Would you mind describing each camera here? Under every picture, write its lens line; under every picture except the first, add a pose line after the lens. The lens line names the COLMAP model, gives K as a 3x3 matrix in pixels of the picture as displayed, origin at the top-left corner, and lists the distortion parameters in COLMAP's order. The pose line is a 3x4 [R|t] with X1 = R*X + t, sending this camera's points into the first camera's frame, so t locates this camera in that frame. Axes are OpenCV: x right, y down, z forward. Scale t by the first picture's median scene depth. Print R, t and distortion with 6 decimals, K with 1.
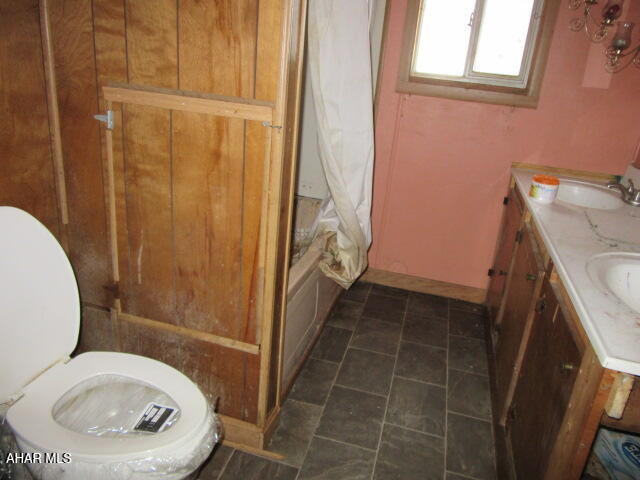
lens RADIAL K [[475.0, 0, 320.0], [0, 475.0, 240.0], [0, 0, 1]] dist [-0.036867, -0.005163]
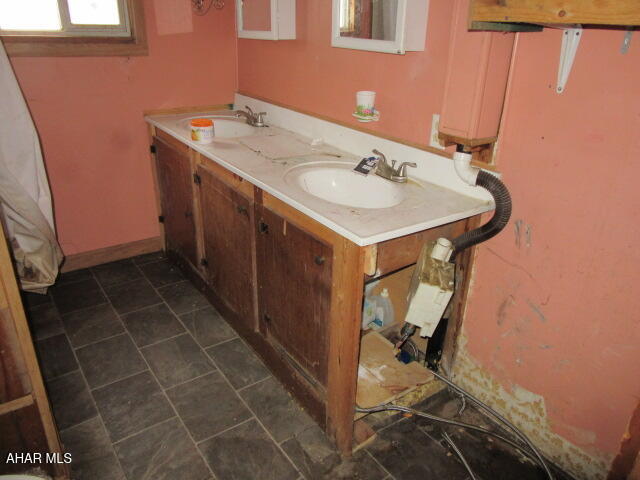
lens RADIAL K [[475.0, 0, 320.0], [0, 475.0, 240.0], [0, 0, 1]] dist [-0.036867, -0.005163]
pose [[0.619274, -0.381533, 0.686245, -0.216824], [0.287712, 0.923477, 0.253793, -0.072343], [-0.730562, 0.040273, 0.681658, 0.038650]]
